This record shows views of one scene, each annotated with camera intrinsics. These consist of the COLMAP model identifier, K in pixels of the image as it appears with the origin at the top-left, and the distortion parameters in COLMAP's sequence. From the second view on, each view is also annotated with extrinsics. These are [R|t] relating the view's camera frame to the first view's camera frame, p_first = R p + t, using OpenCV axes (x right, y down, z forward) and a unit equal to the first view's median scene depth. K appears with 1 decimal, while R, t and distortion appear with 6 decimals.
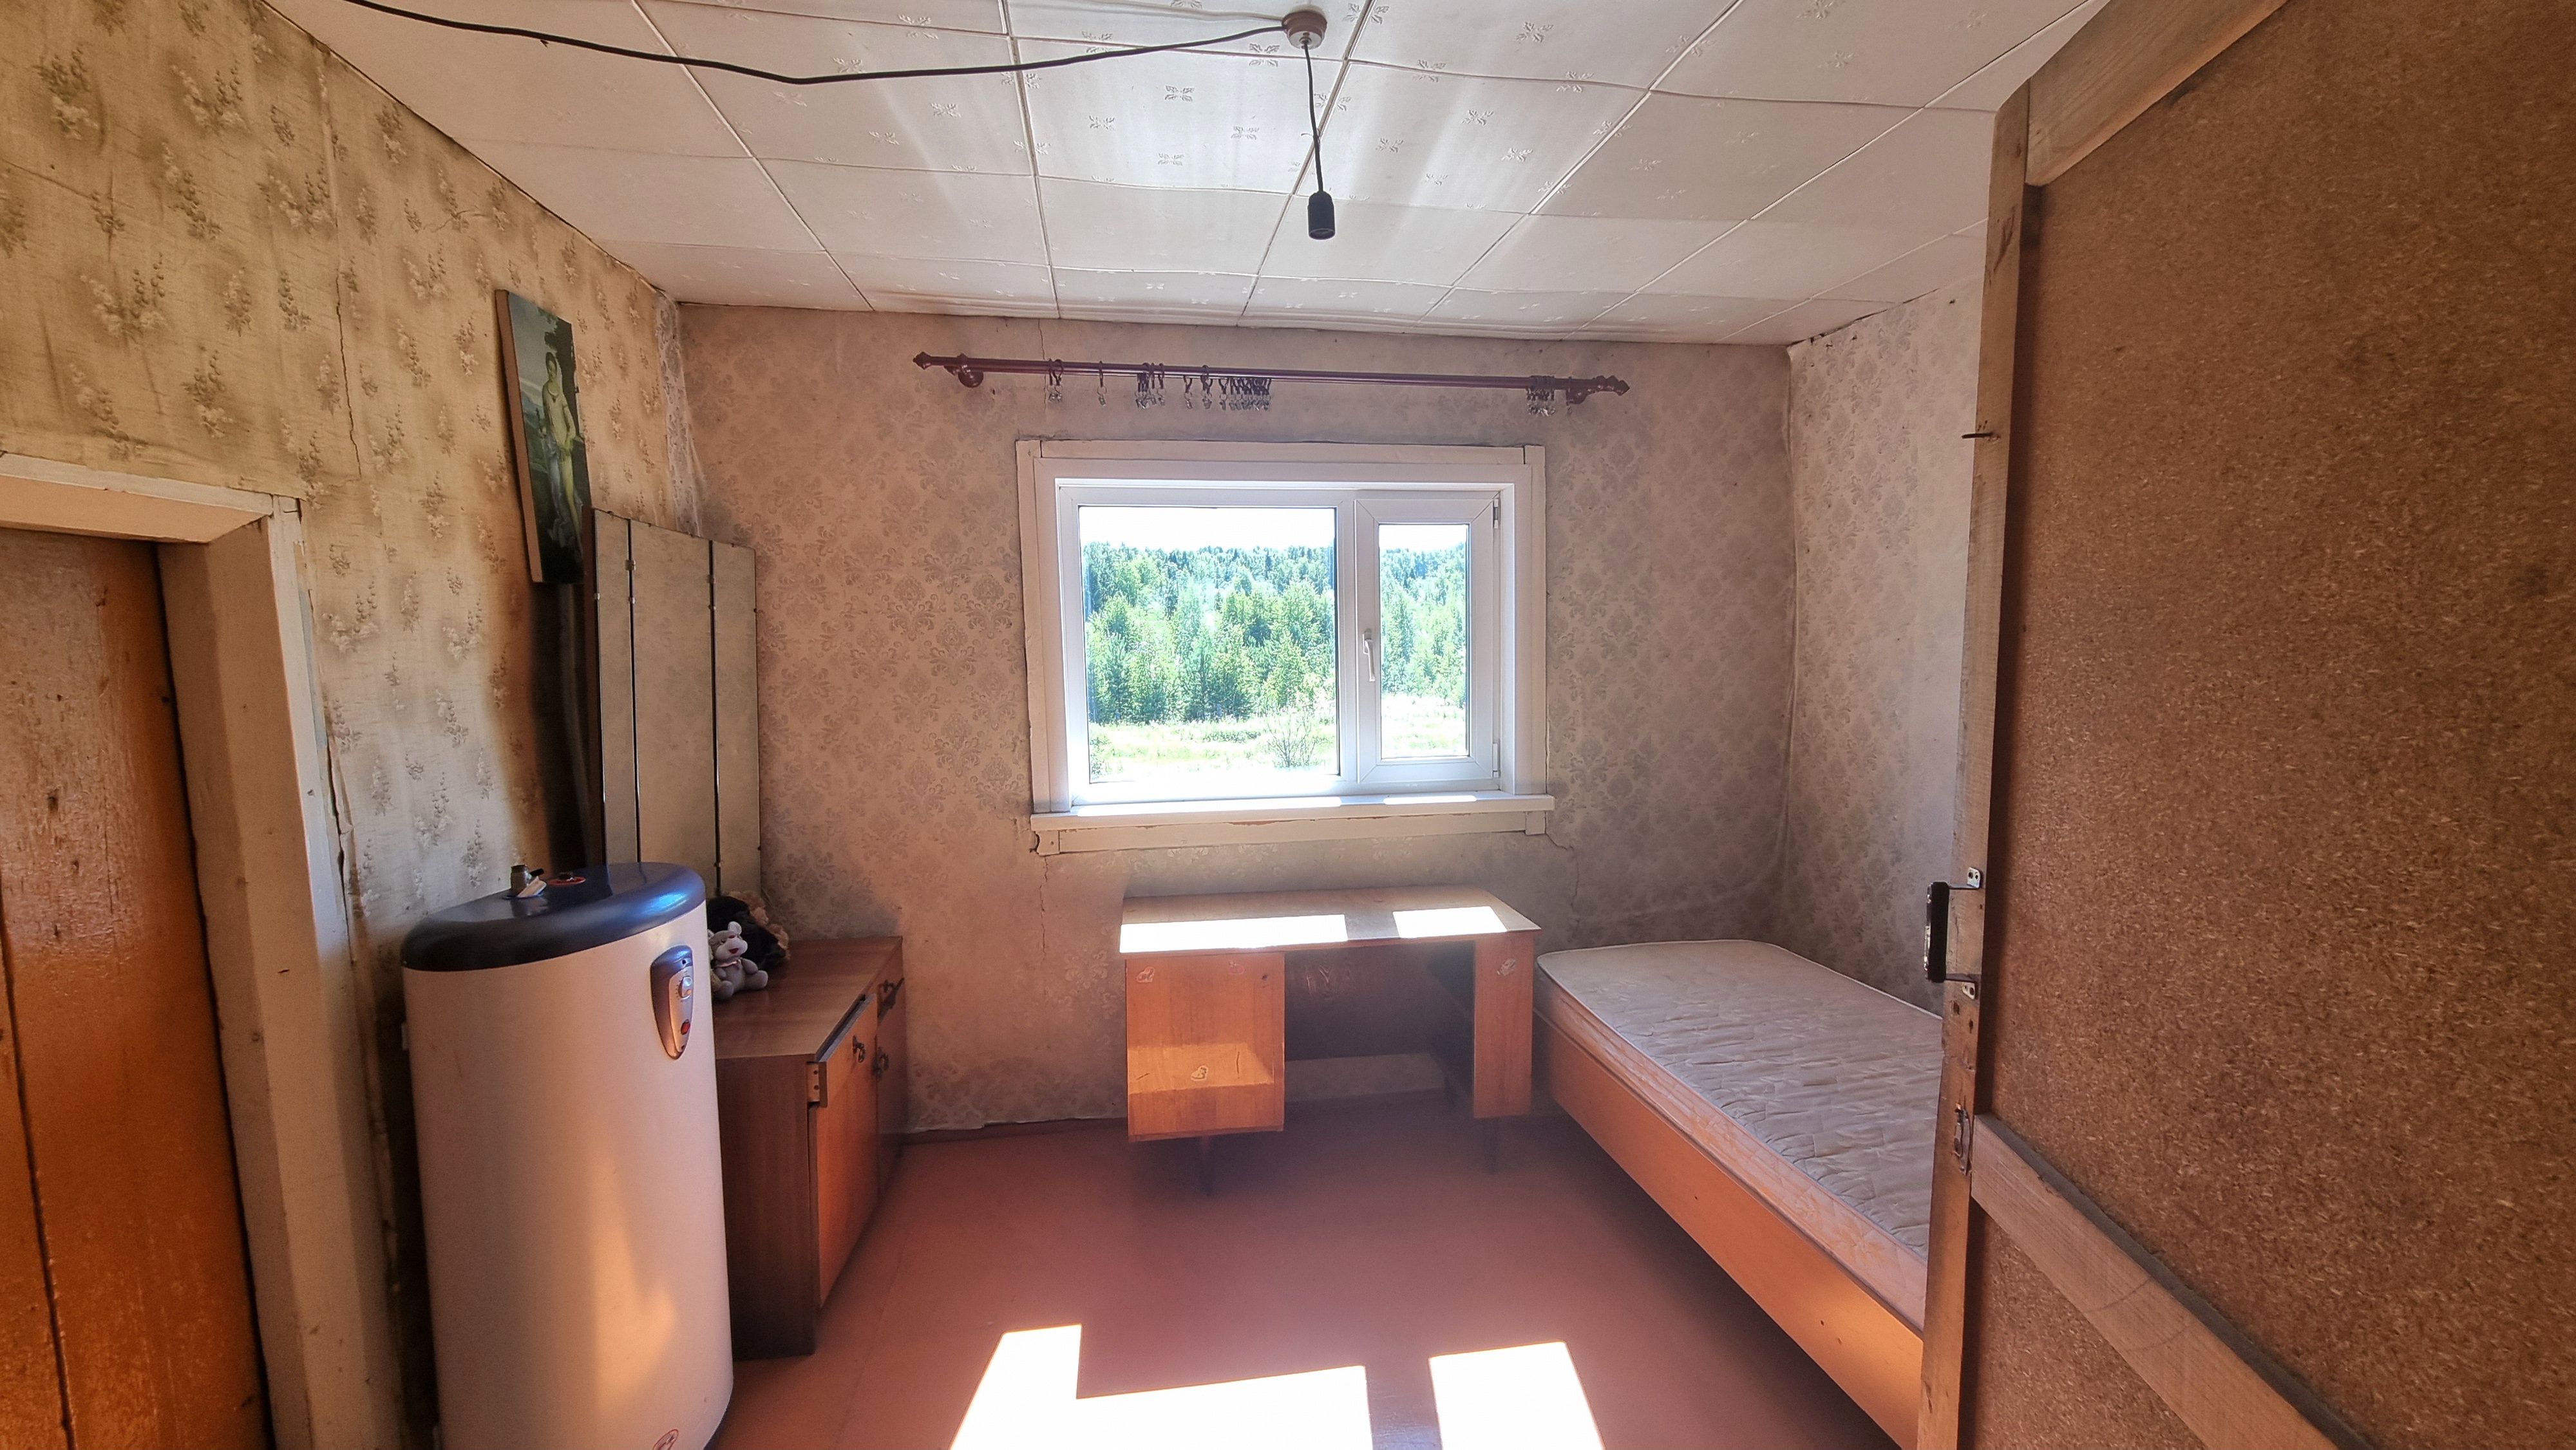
lens RADIAL K [[1068.1, 0, 1289.3], [0, 1068.1, 731.7], [0, 0, 1]] dist [-0.003440, -0.000349]
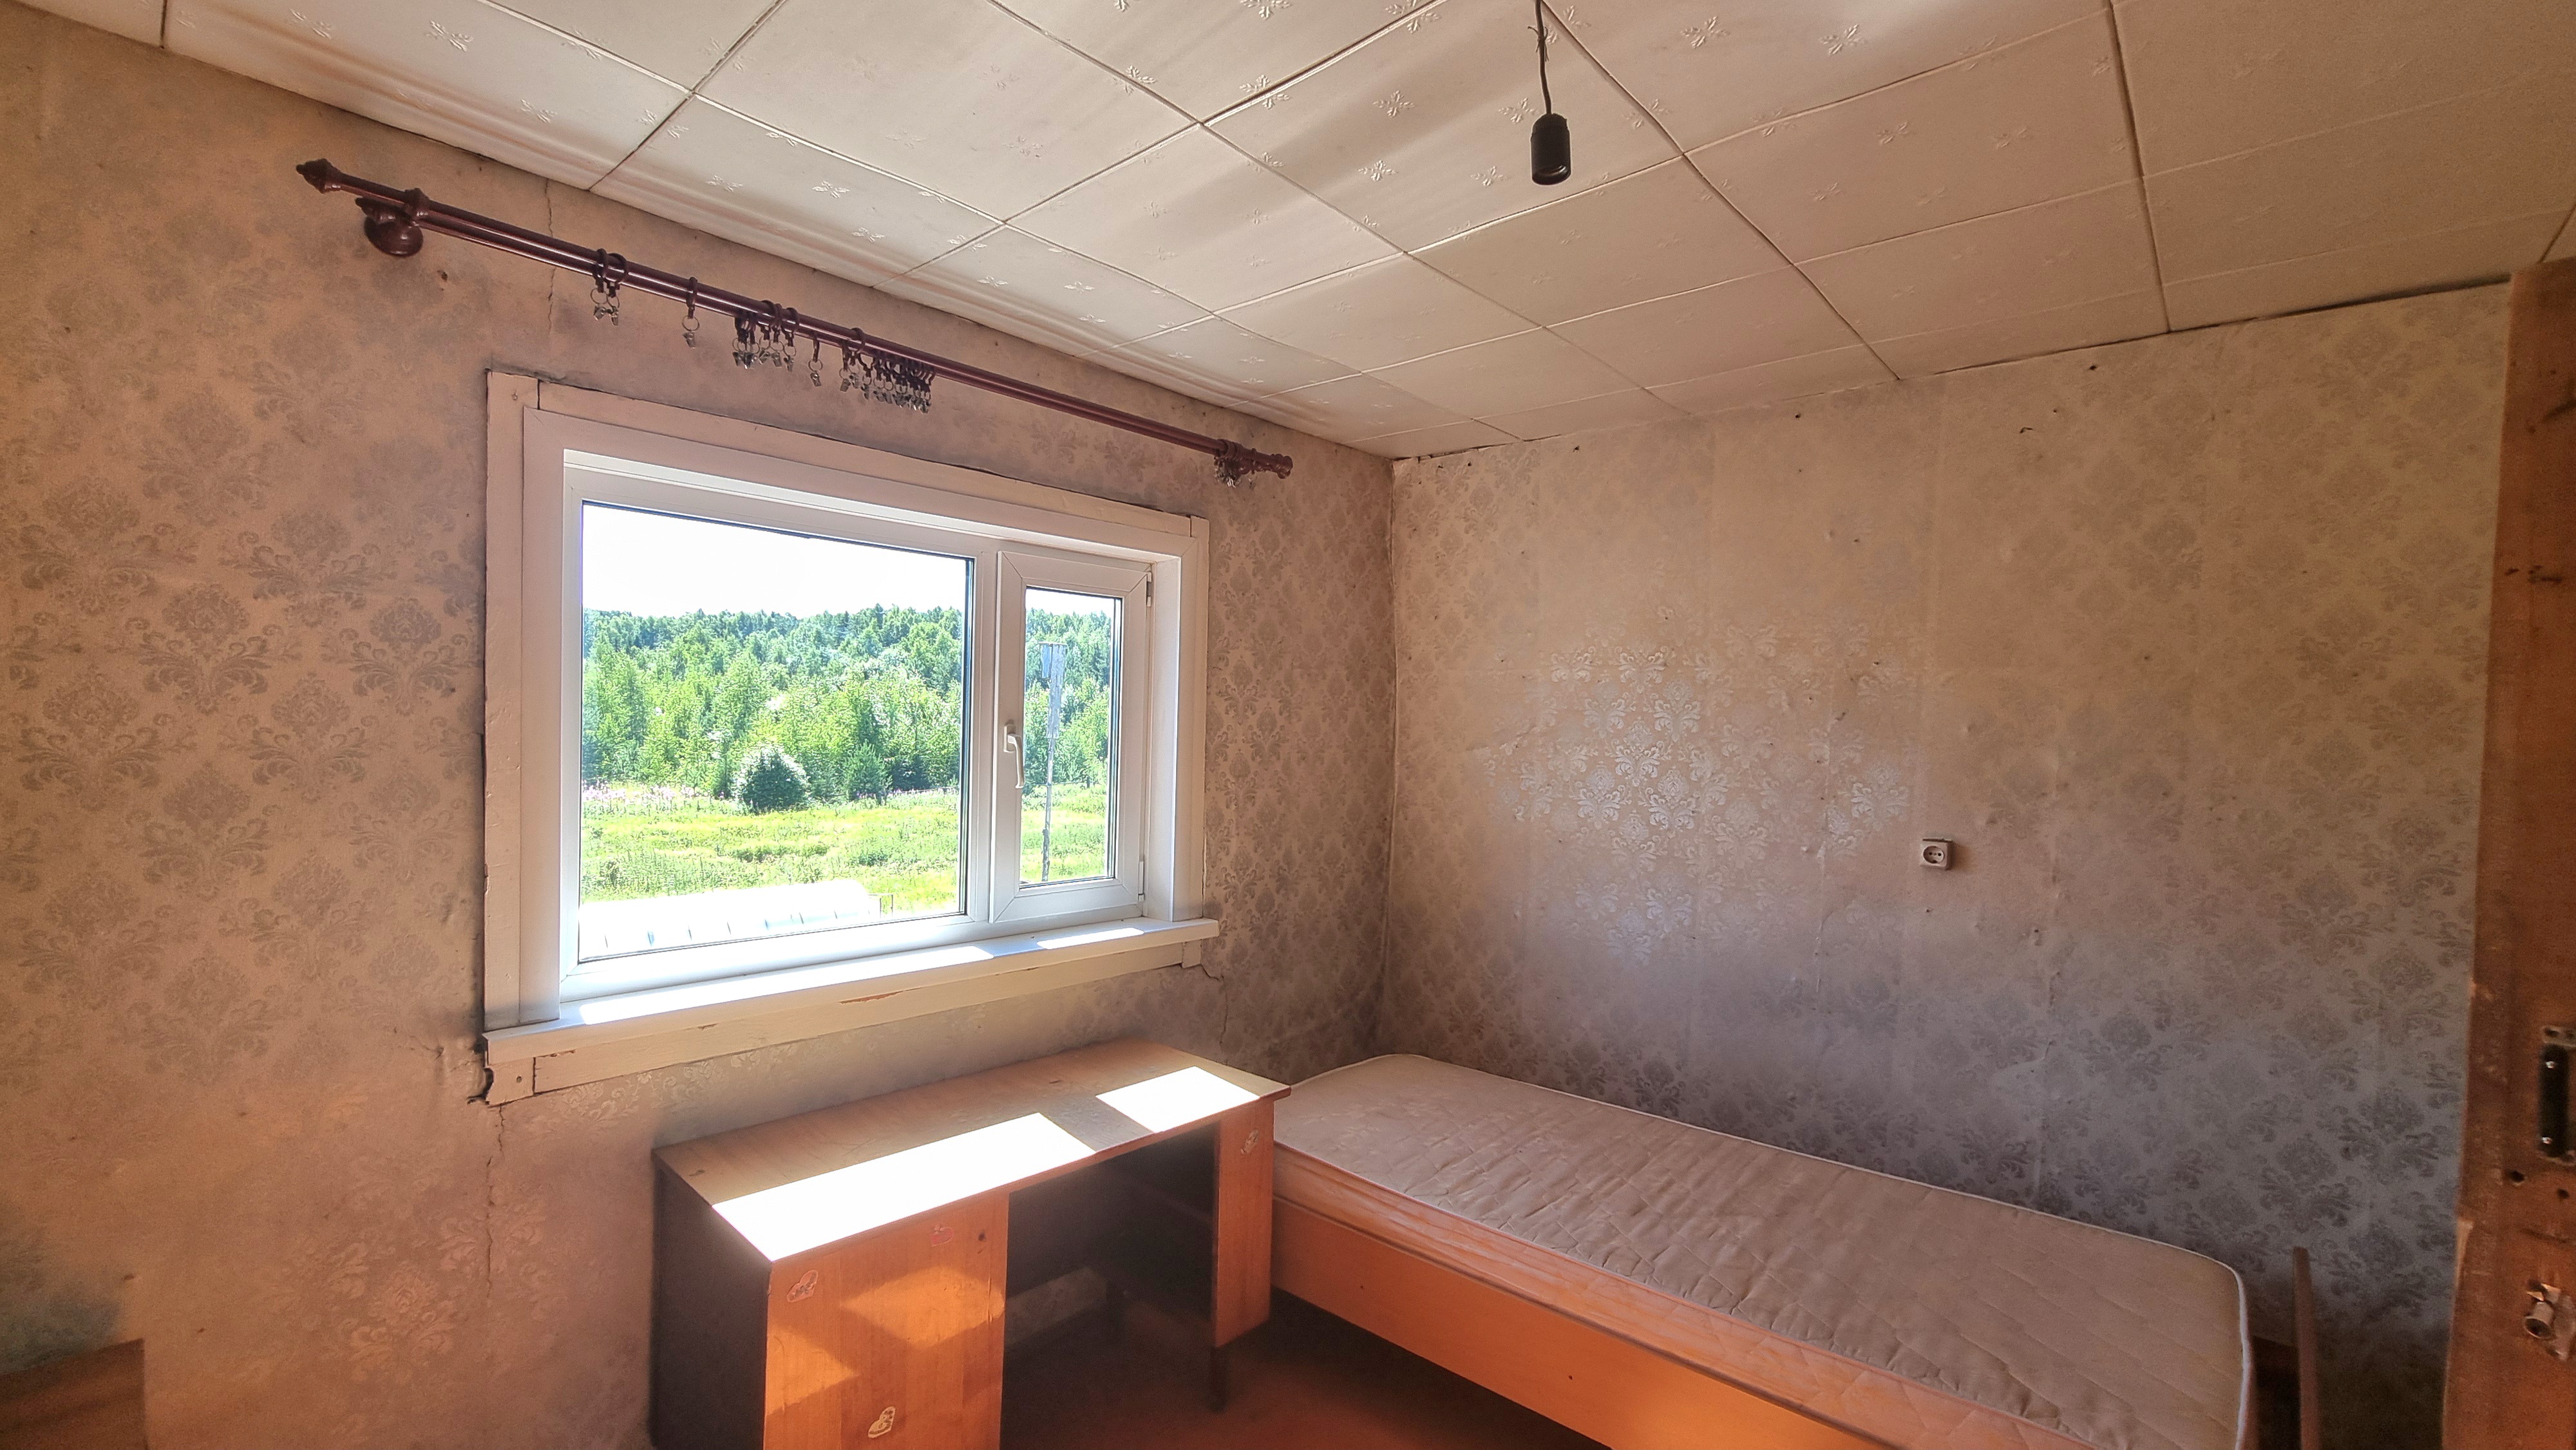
lens RADIAL K [[1068.1, 0, 1289.3], [0, 1068.1, 729.1], [0, 0, 1]] dist [-0.003440, -0.000349]
pose [[0.779331, 0.028724, 0.625954, -0.263228], [0.023580, 0.996897, -0.075103, -0.028381], [-0.626169, 0.073290, 0.776235, 0.294808]]
